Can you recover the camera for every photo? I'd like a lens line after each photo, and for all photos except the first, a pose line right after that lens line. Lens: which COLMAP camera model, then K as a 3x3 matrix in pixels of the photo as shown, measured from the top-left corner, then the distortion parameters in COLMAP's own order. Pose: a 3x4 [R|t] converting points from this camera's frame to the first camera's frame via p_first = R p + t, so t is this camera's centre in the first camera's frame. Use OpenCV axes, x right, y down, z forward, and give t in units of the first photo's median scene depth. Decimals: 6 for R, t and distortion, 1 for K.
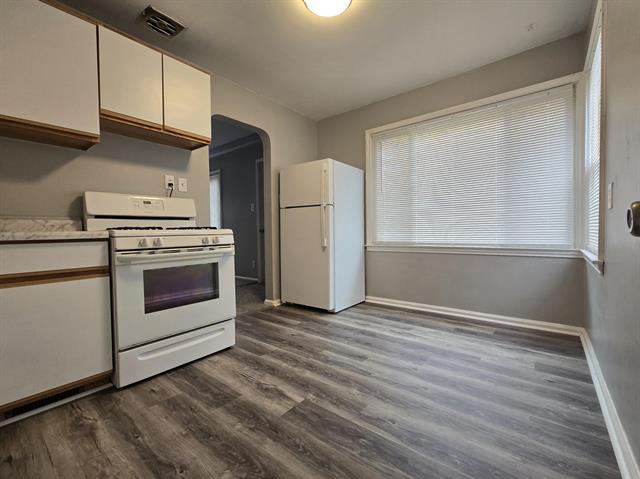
lens RADIAL K [[280.0, 0, 320.0], [0, 280.0, 239.5], [0, 0, 1]] dist [0.000240, 0.000044]
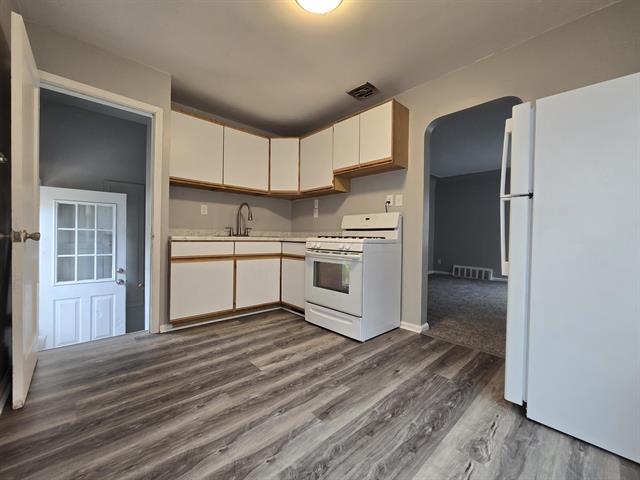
lens RADIAL K [[259.9, 0, 320.0], [0, 259.9, 240.0], [0, 0, 1]] dist [-0.002029, -0.000155]
pose [[-0.138276, 0.024796, -0.990083, 0.805856], [-0.043868, 0.998552, 0.031135, -0.061106], [0.989422, 0.047738, -0.136988, 1.043151]]
